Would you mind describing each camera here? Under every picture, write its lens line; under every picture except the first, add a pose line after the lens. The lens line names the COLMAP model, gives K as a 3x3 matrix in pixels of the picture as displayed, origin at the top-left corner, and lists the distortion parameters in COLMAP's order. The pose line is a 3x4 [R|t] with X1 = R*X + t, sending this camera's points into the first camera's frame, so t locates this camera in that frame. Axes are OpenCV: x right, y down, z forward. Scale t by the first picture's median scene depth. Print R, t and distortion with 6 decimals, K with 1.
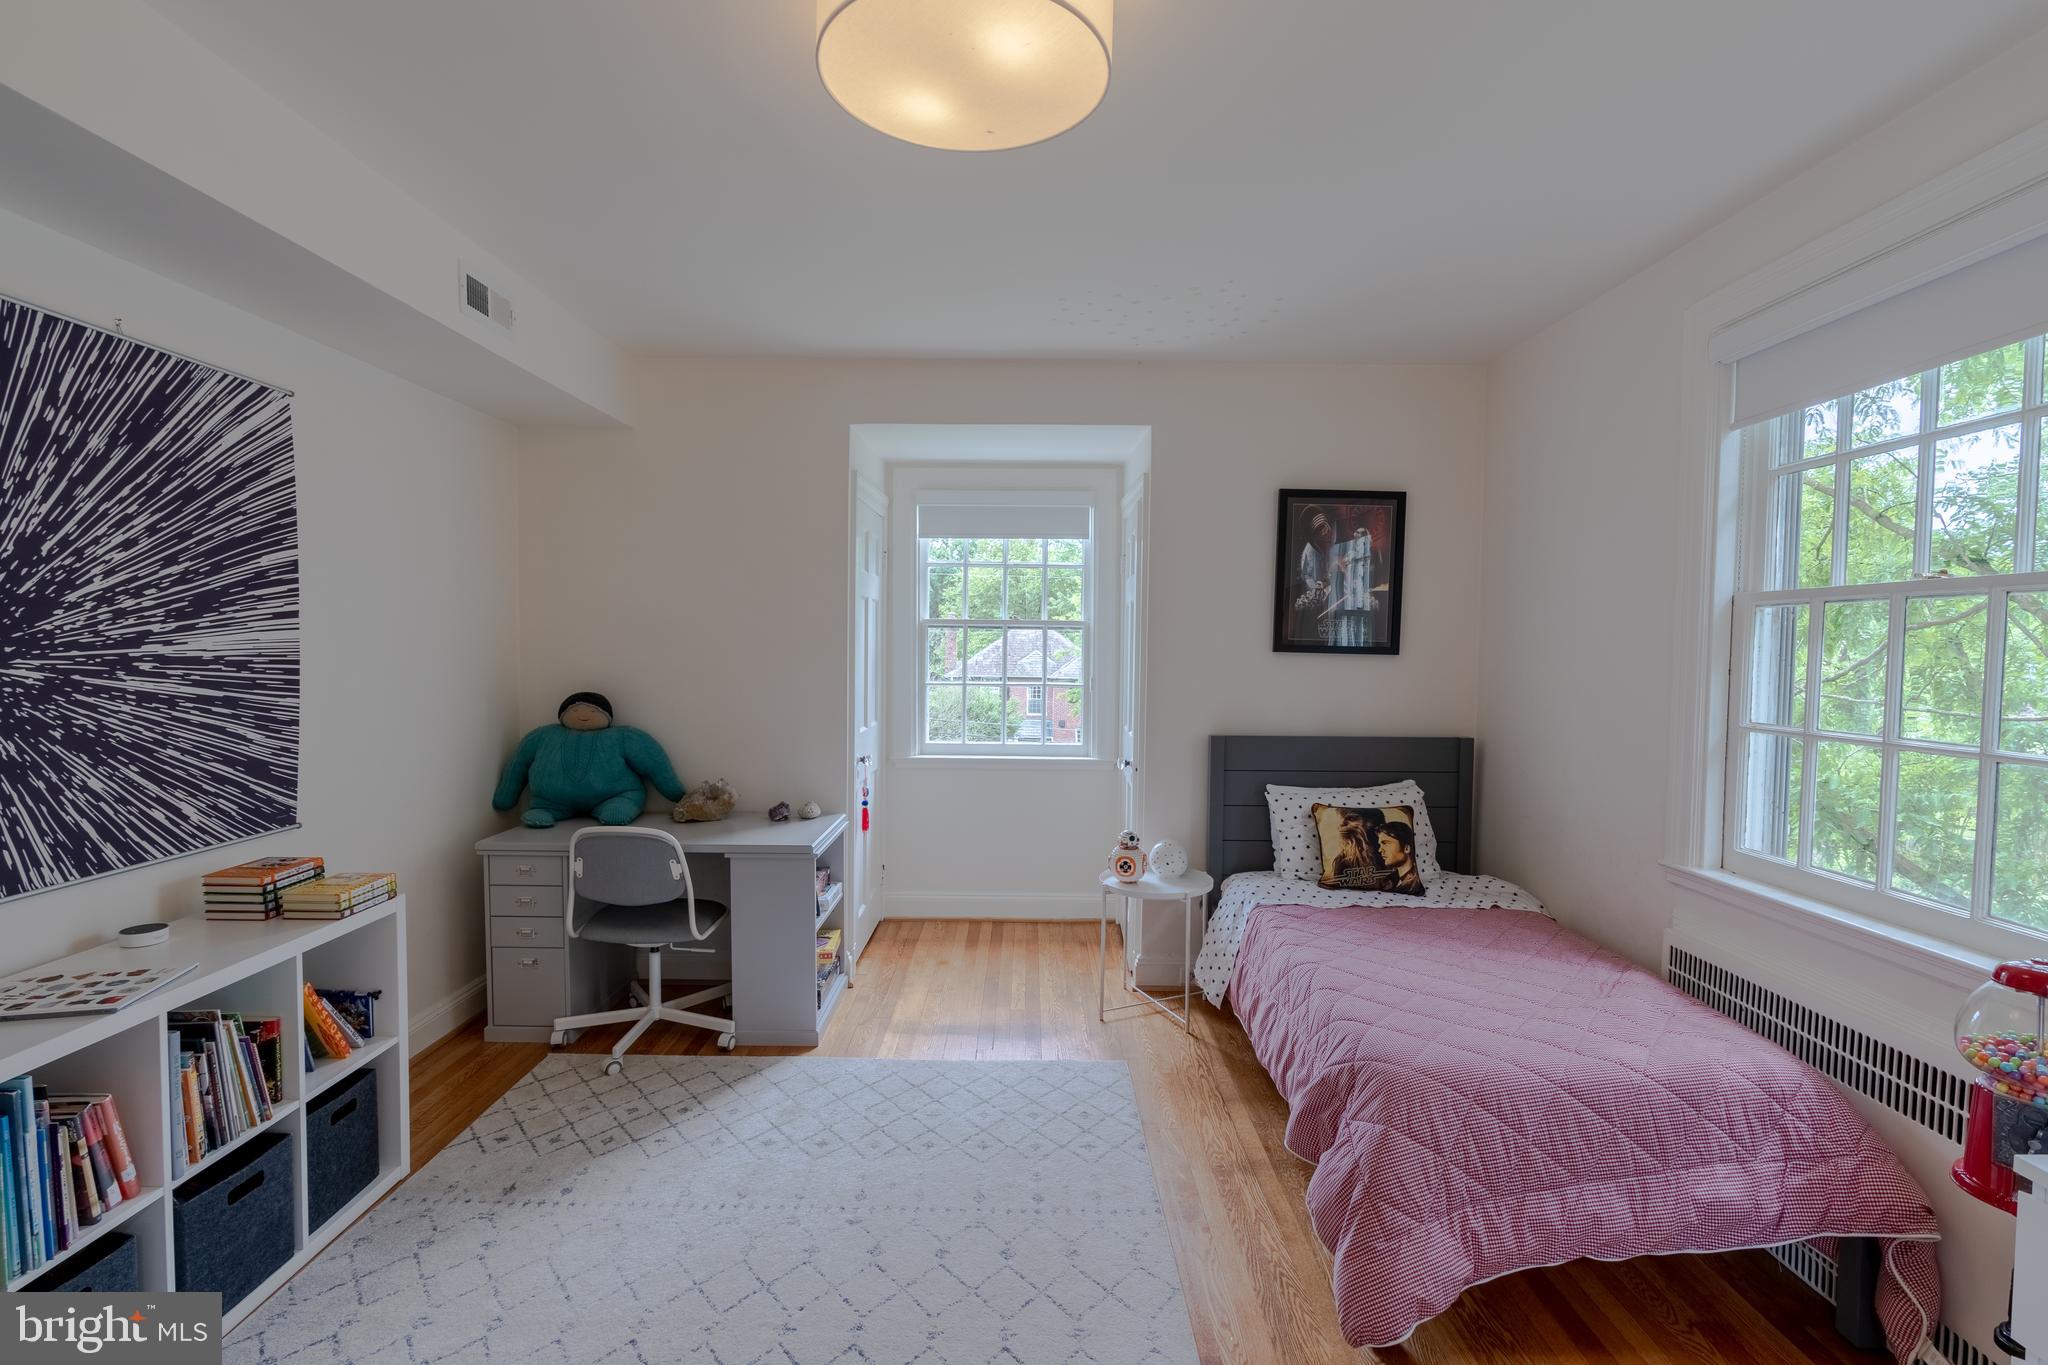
lens RADIAL K [[964.6, 0, 1024.0], [0, 964.6, 682.5], [0, 0, 1]] dist [-0.004219, -0.000241]
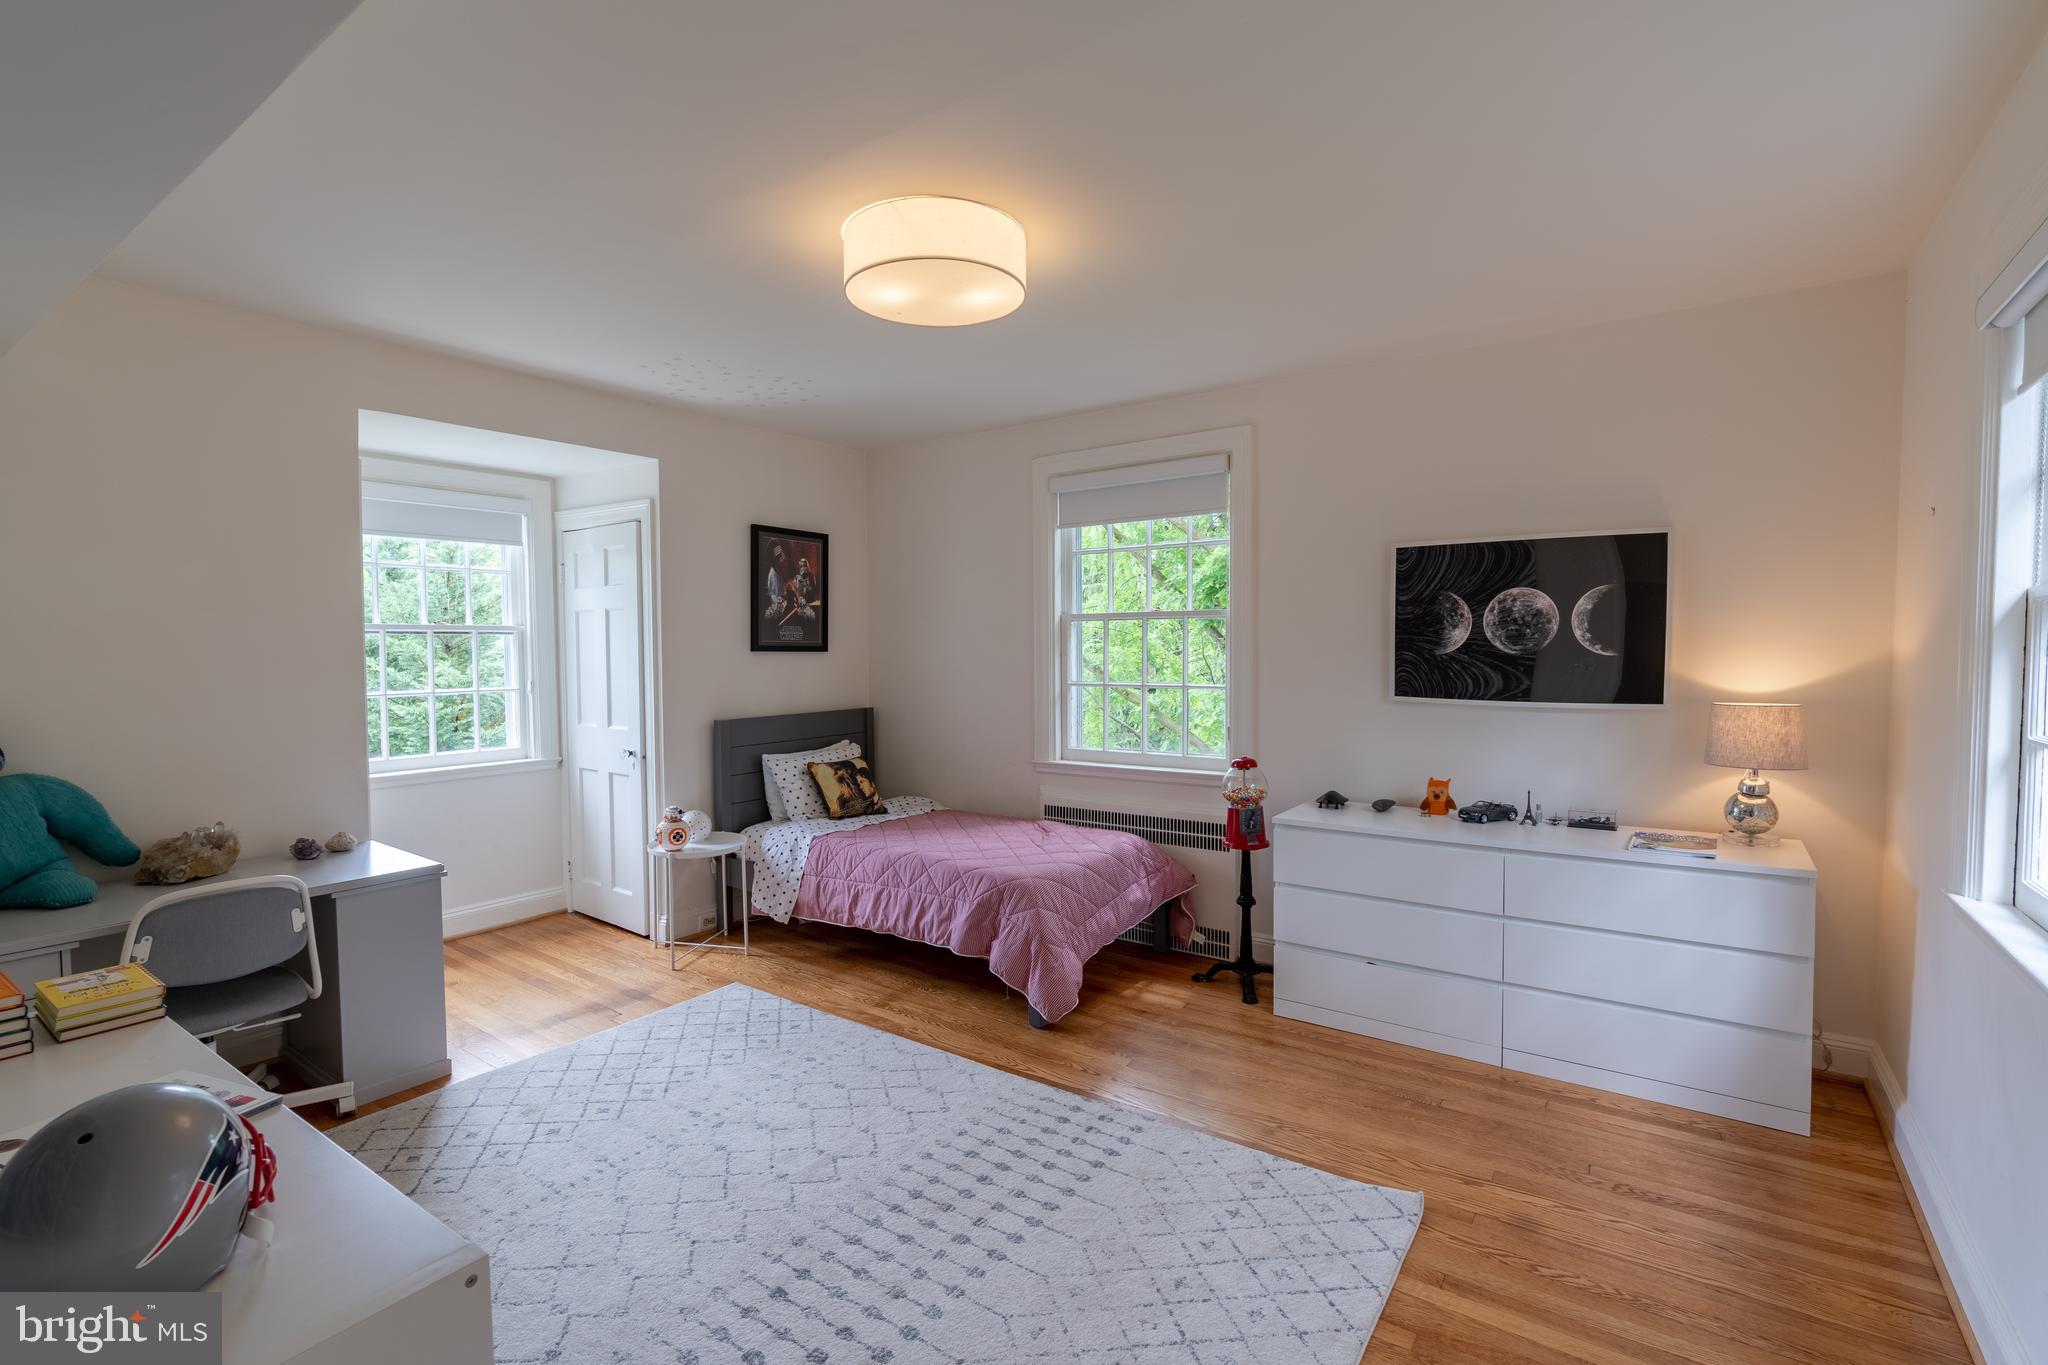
lens RADIAL K [[930.5, 0, 1032.5], [0, 930.5, 682.3], [0, 0, 1]] dist [-0.006603, 0.000507]
pose [[0.570629, -0.047876, 0.819811, -0.928897], [0.045581, 0.998607, 0.026590, -0.011738], [-0.819942, 0.022195, 0.572016, -0.009416]]
